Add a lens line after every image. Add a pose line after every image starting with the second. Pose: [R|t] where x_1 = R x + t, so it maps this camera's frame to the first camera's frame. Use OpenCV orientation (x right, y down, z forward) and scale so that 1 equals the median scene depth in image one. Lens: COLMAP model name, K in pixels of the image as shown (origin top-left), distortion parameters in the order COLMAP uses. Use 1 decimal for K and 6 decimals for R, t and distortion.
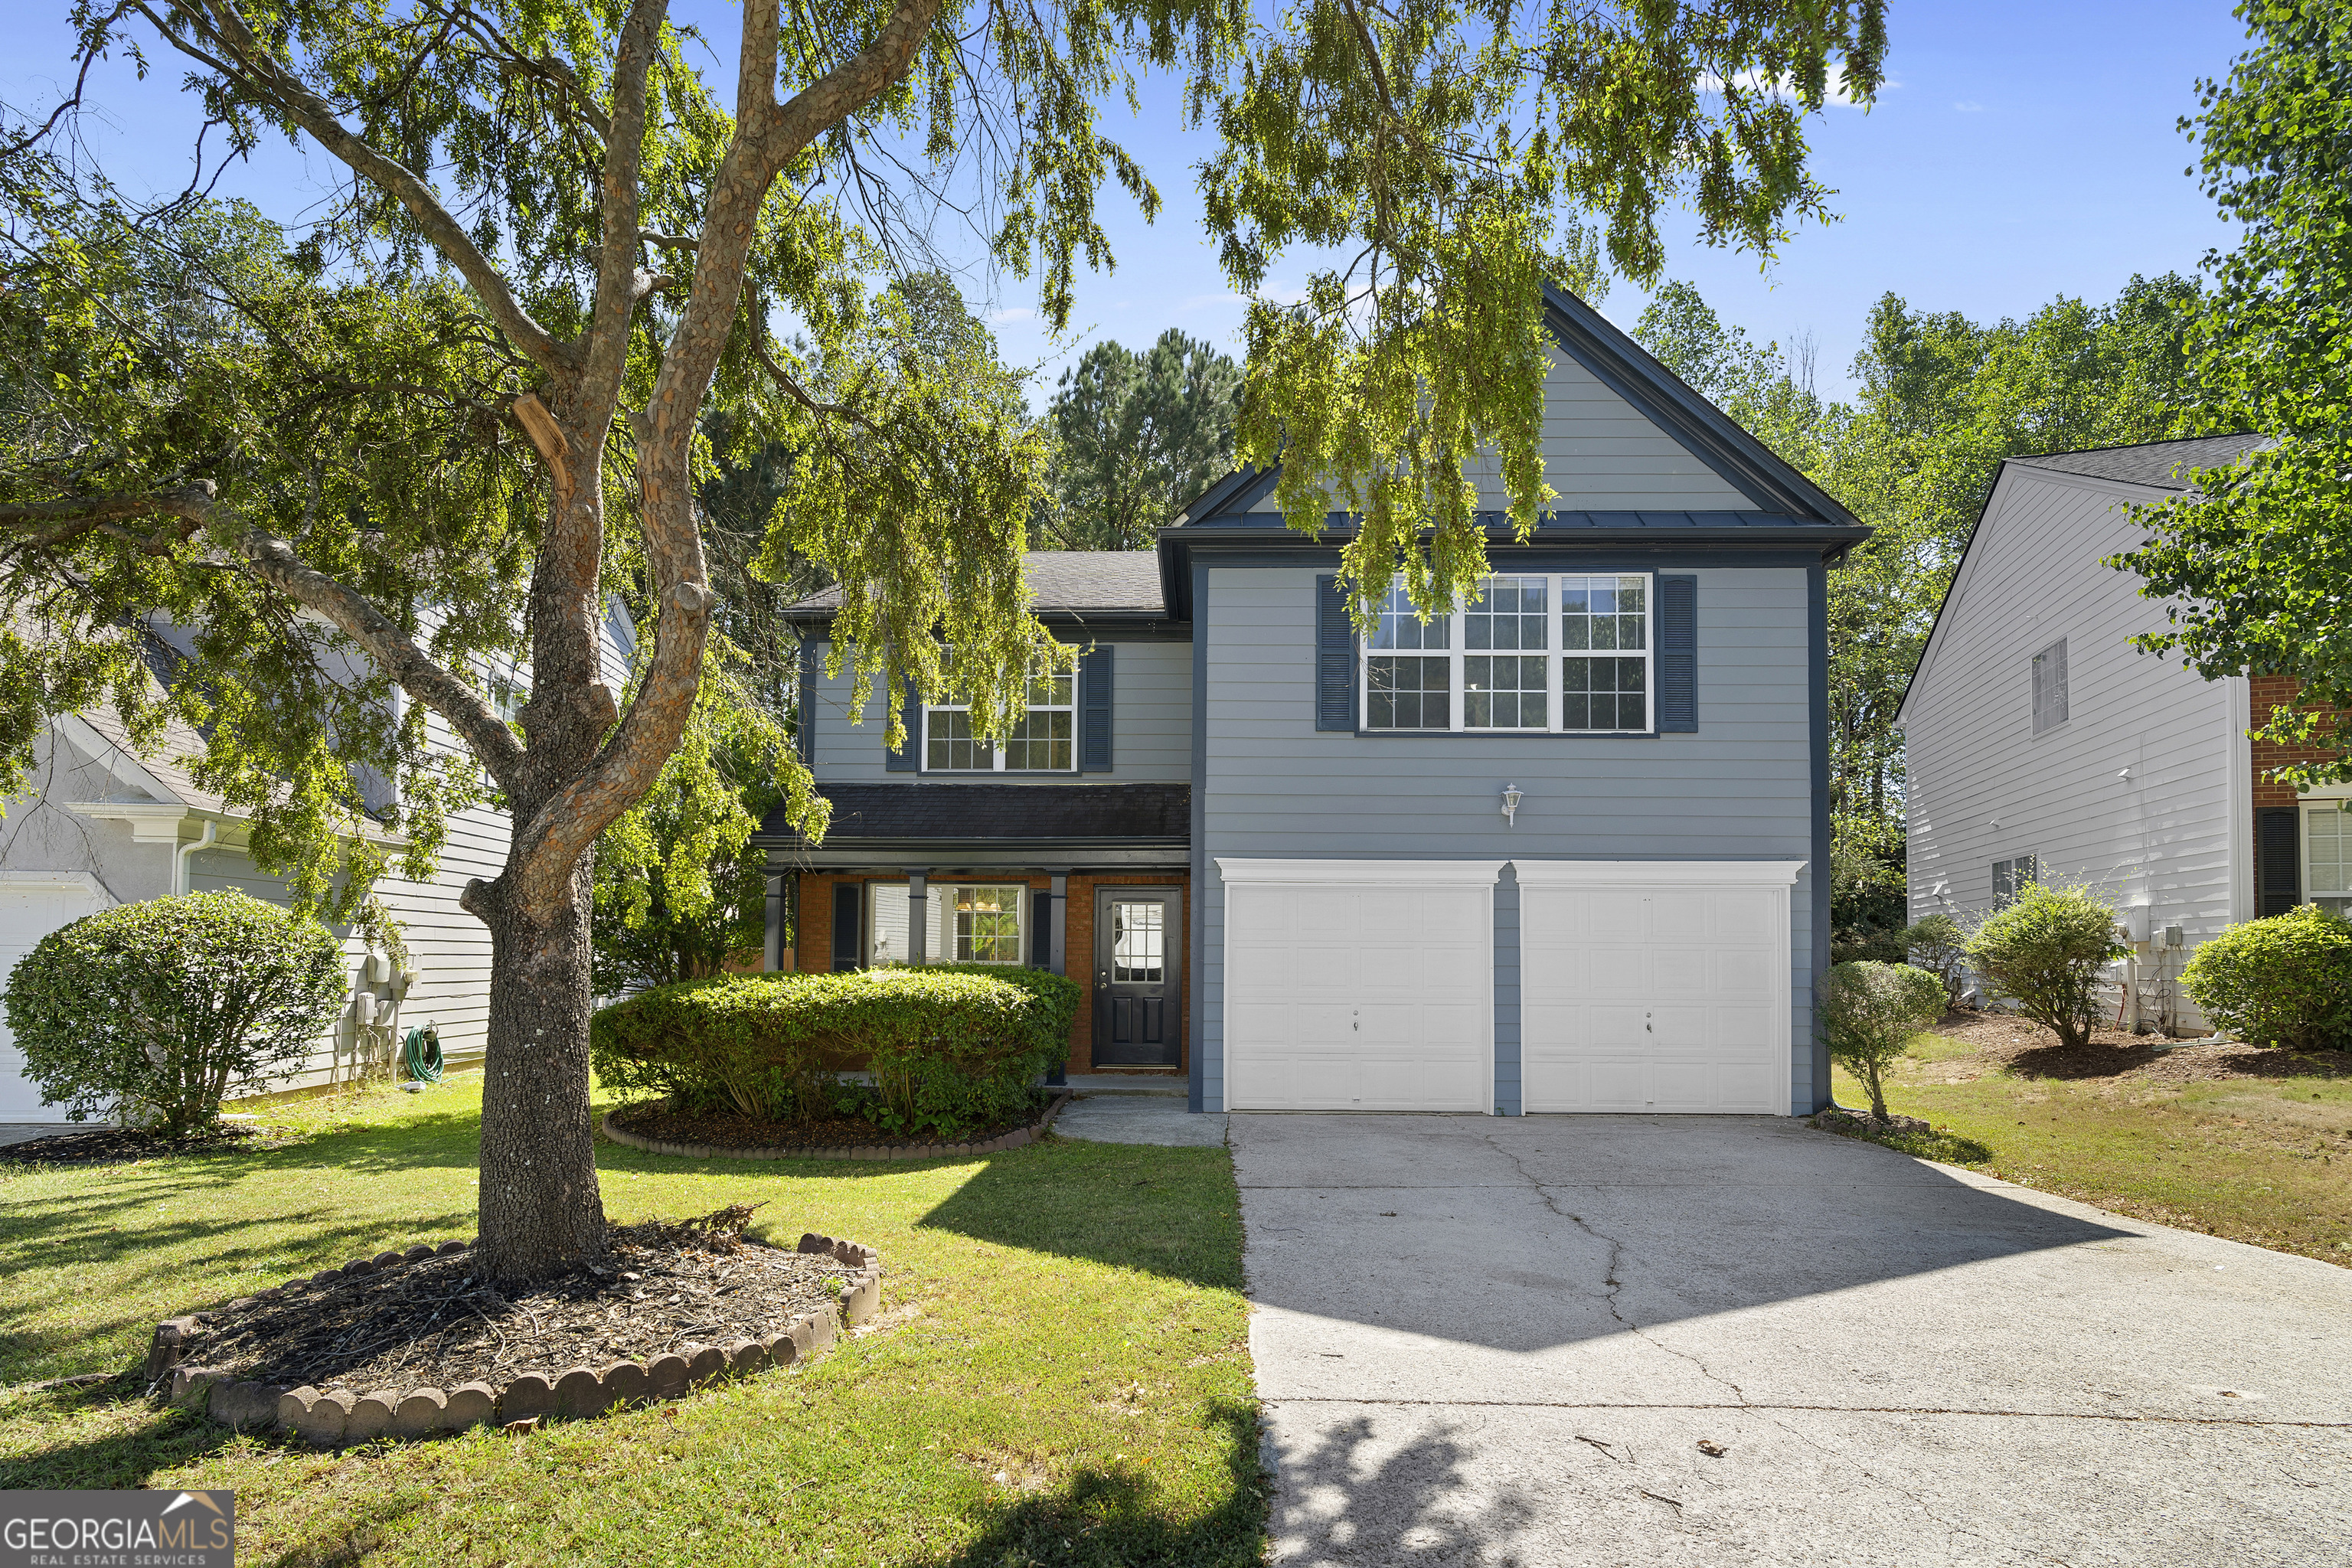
lens RADIAL K [[1081.6, 0, 1188.0], [0, 1081.6, 797.9], [0, 0, 1]] dist [0.000627, 0.000211]
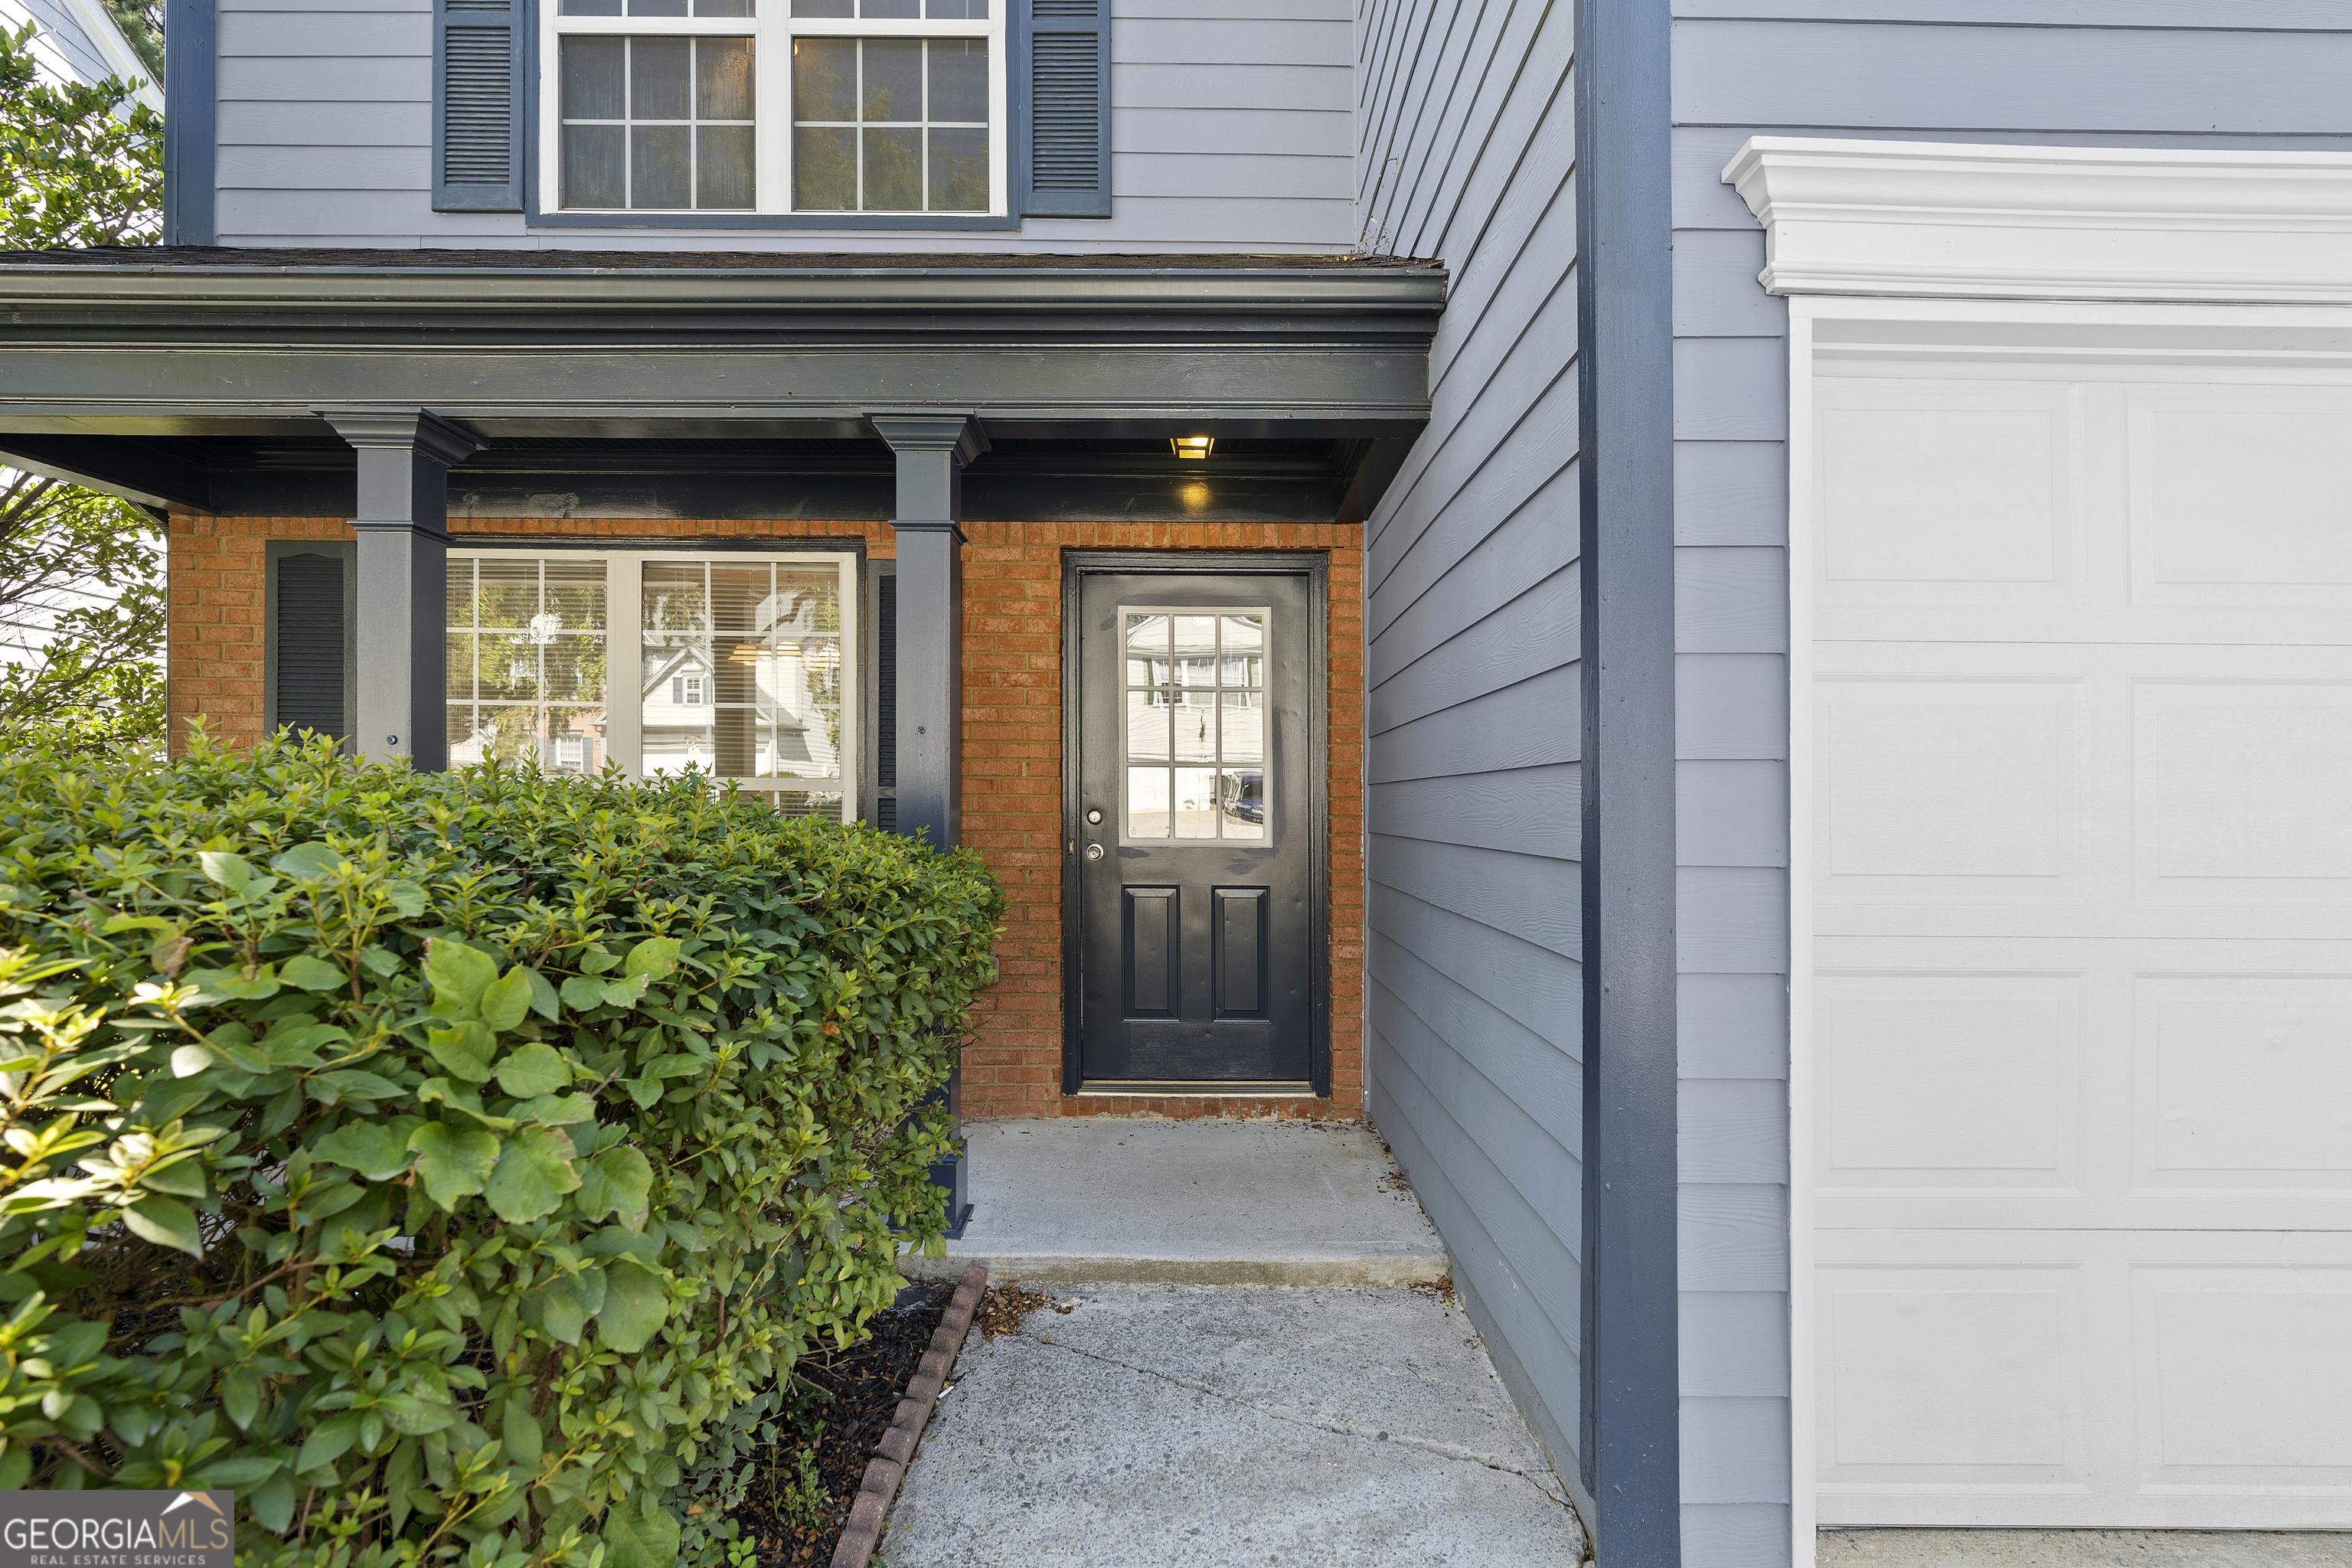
lens RADIAL K [[1065.3, 0, 1172.5], [0, 1065.3, 782.2], [0, 0, 1]] dist [-0.015976, 0.006768]
pose [[0.999986, 0.004121, 0.003275, -0.065547], [-0.004485, 0.992733, 0.120252, 0.135677], [-0.002756, -0.120265, 0.992738, 0.821745]]
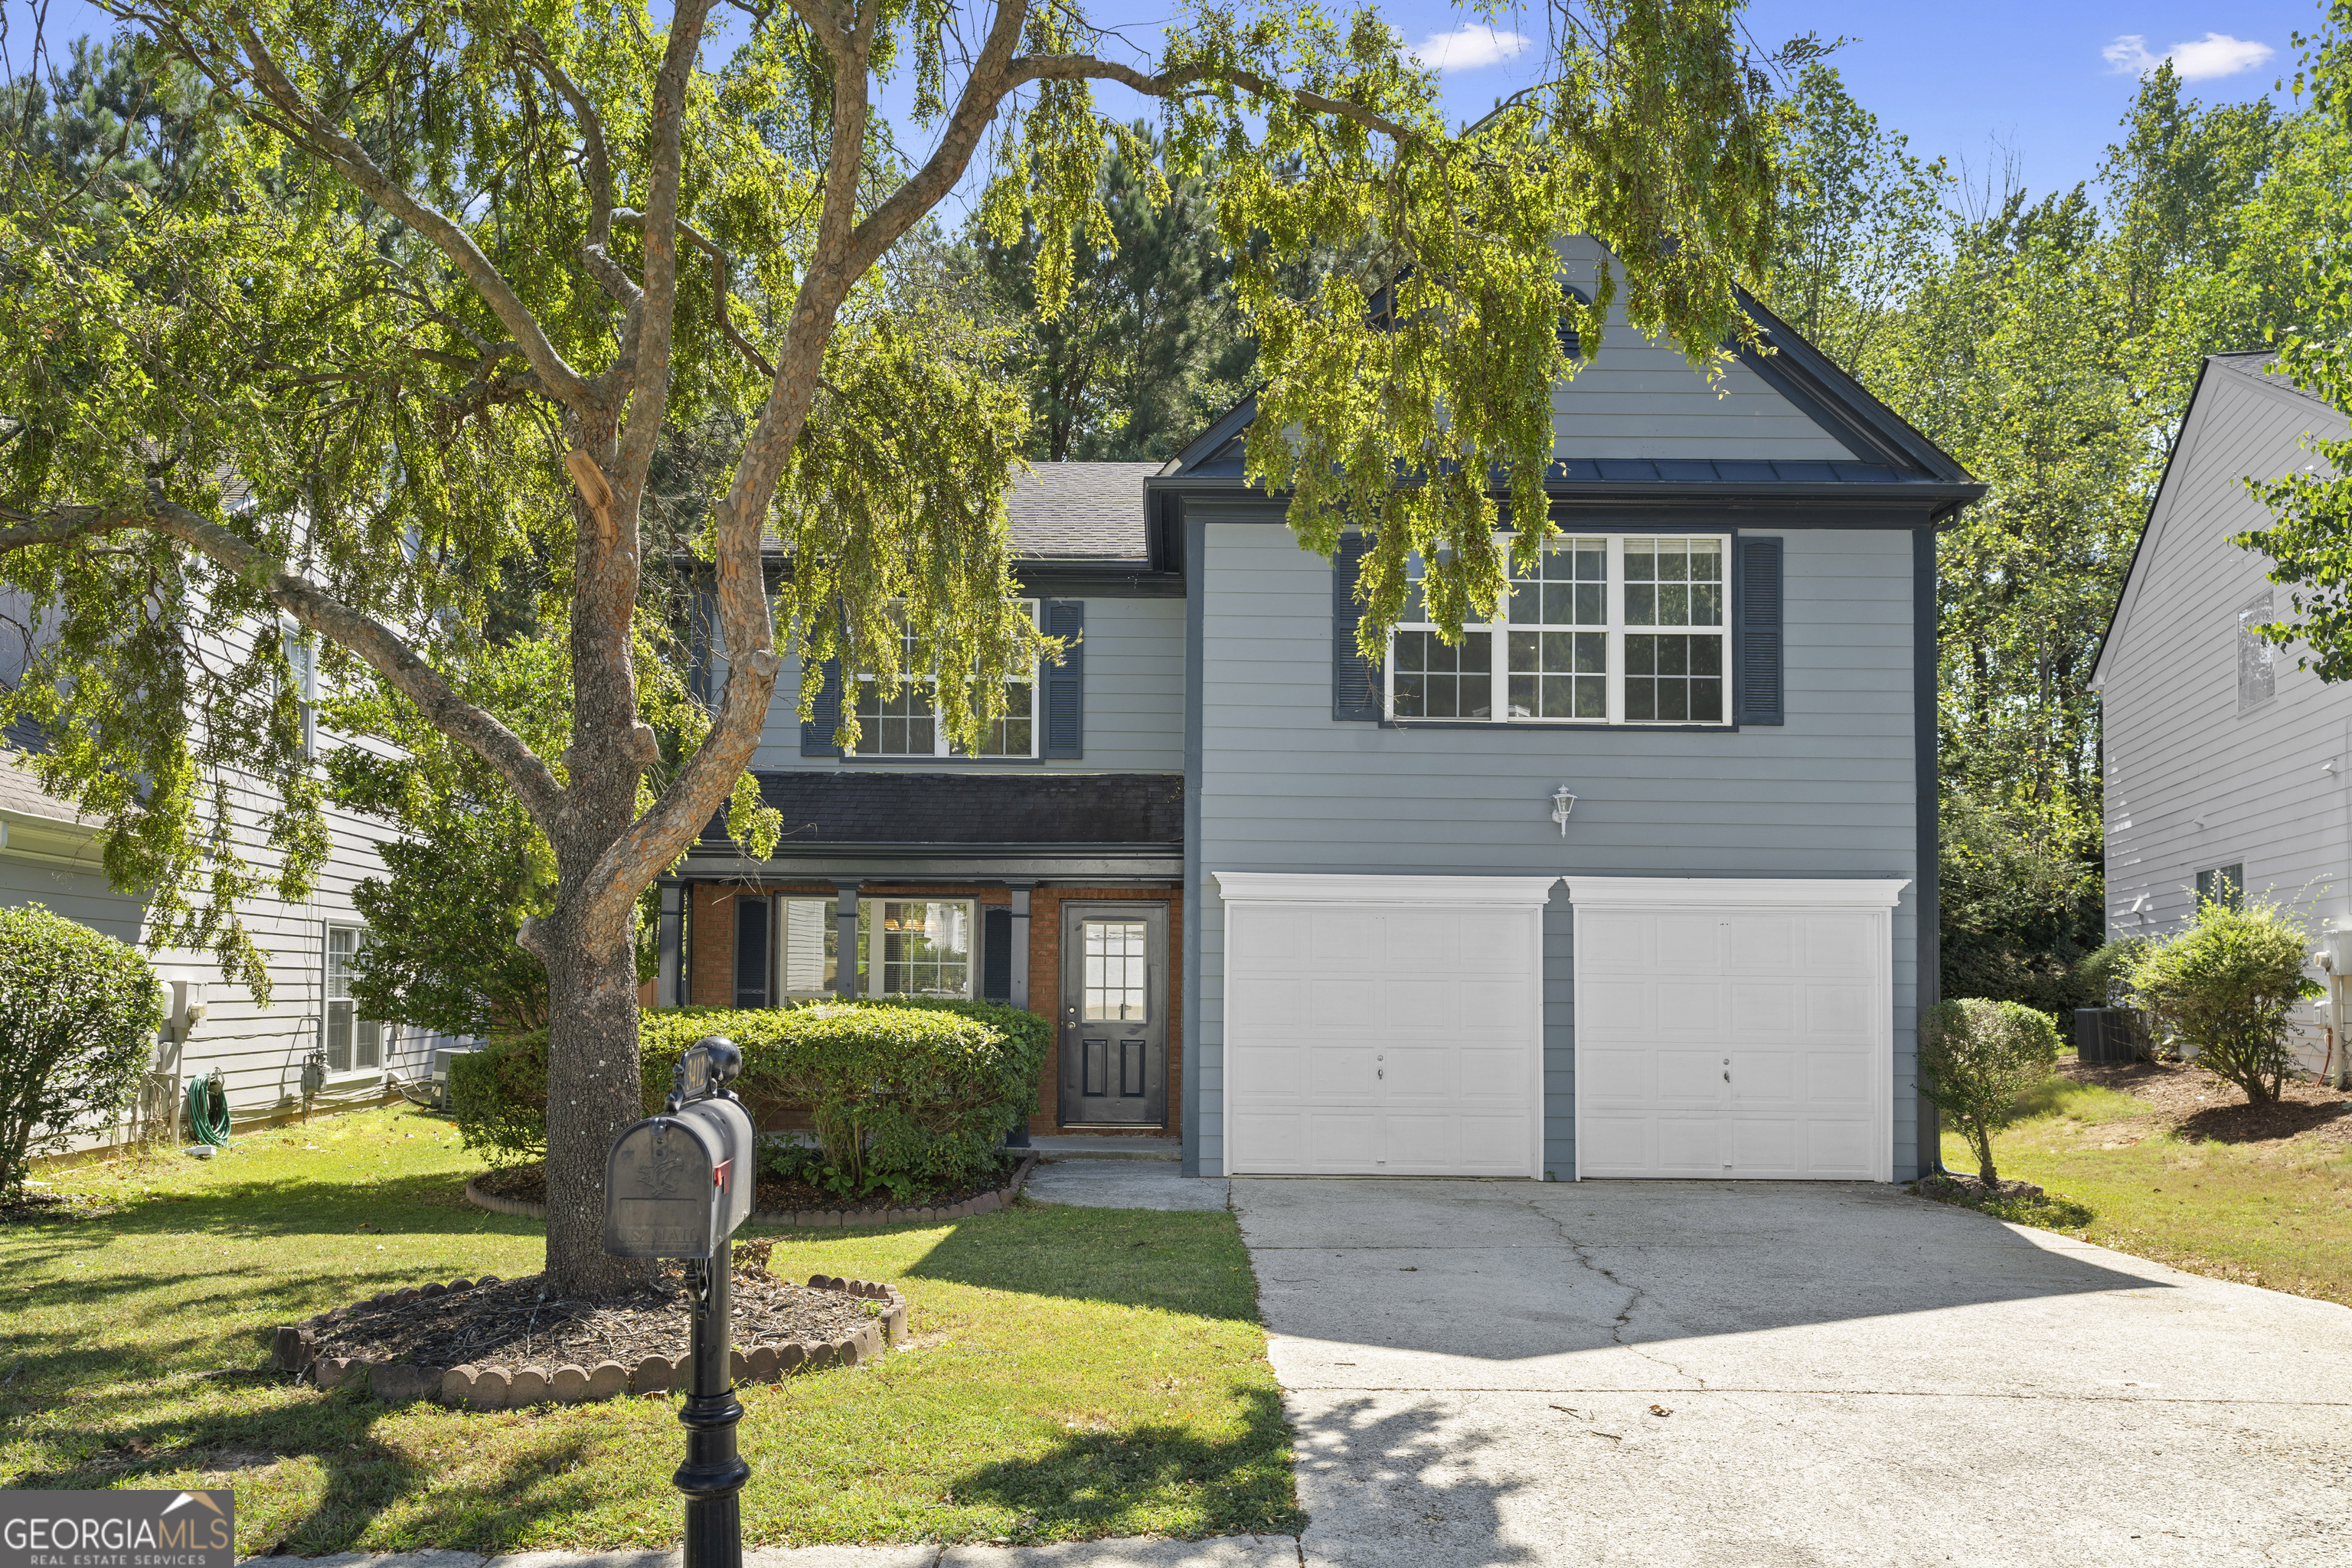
lens RADIAL K [[1571.9, 0, 1162.4], [0, 1571.9, 683.8], [0, 0, 1]] dist [0.007080, -0.003505]
pose [[0.999955, 0.004759, 0.008207, -0.024699], [-0.004390, 0.999002, -0.044449, -0.035538], [-0.008410, 0.044411, 0.998978, -0.224281]]
